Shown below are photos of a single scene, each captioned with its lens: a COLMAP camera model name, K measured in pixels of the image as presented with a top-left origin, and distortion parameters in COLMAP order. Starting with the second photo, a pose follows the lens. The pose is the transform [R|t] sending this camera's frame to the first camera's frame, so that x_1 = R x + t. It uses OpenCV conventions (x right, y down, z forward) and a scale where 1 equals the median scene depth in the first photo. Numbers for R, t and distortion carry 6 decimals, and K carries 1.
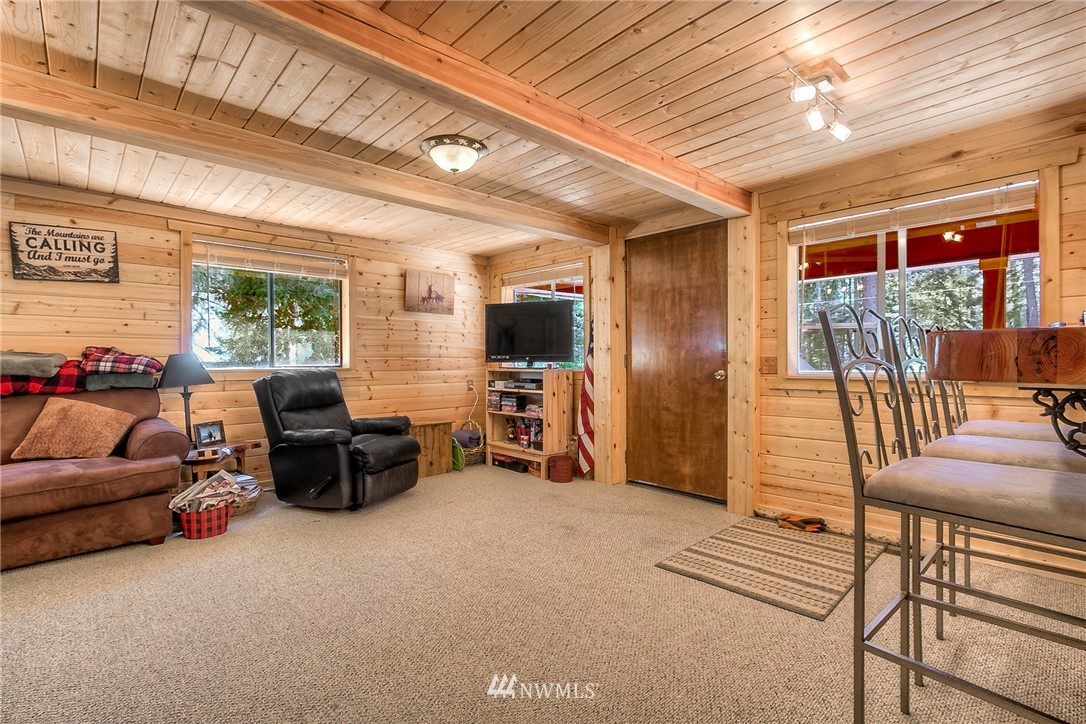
lens RADIAL K [[512.6, 0, 538.5], [0, 512.6, 360.9], [0, 0, 1]] dist [-0.006100, 0.001271]
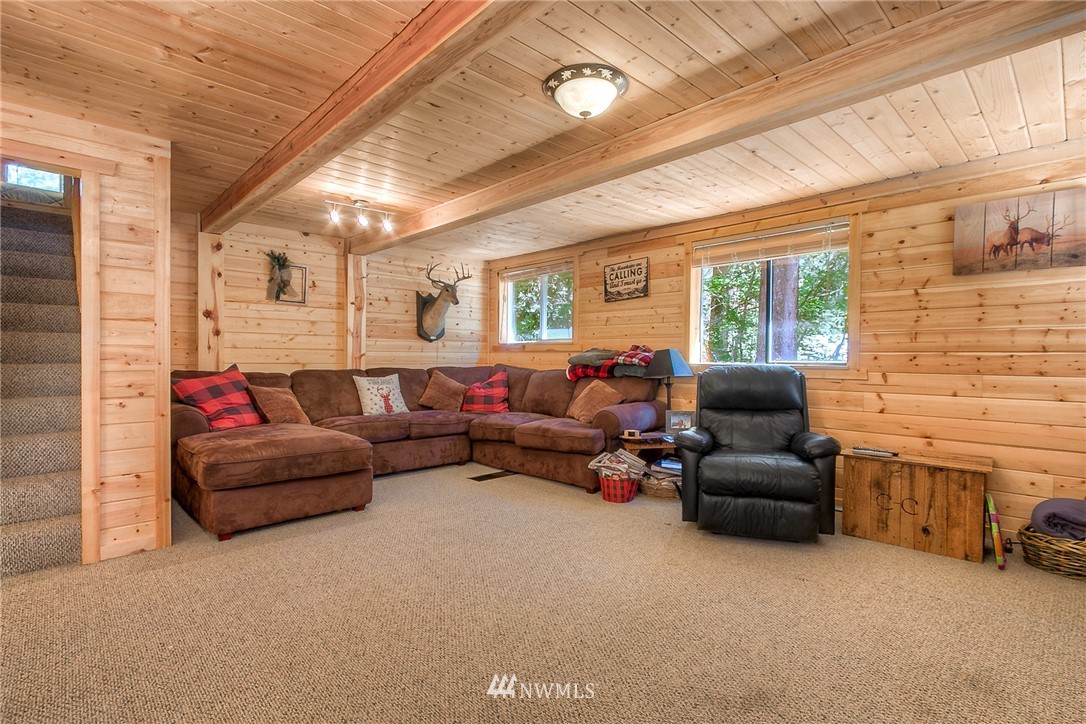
lens RADIAL K [[512.6, 0, 535.8], [0, 512.6, 361.7], [0, 0, 1]] dist [-0.006100, 0.001271]
pose [[0.007082, 0.013715, -0.999881, 0.396486], [-0.005793, 0.999890, 0.013674, -0.000827], [0.999958, 0.005695, 0.007160, 0.576011]]
